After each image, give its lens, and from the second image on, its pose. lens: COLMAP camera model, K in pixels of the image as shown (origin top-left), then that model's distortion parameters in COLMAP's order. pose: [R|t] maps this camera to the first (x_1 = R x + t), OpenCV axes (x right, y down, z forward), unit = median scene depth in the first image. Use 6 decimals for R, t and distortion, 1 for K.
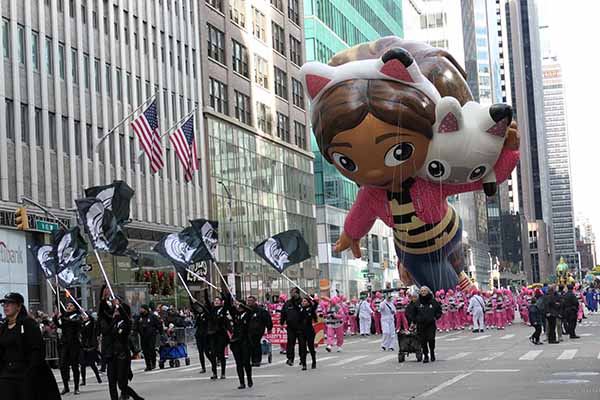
lens RADIAL K [[1318.7, 0, 300.0], [0, 1318.7, 200.0], [0, 0, 1]] dist [-0.113659, 0.031755]
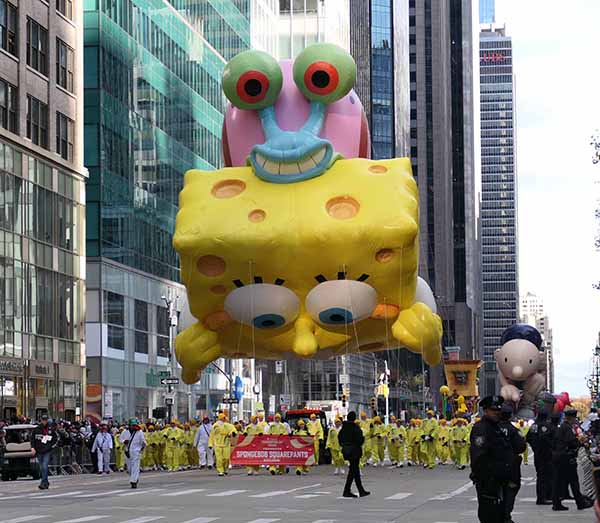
lens RADIAL K [[1940.4, 0, 282.2], [0, 1940.4, 261.6], [0, 0, 1]] dist [-0.064981, 1.910582]
pose [[0.995351, 0.054633, 0.079319, 0.031446], [-0.054114, 0.998497, -0.008683, 0.008766], [-0.079674, 0.004350, 0.996811, 0.133056]]
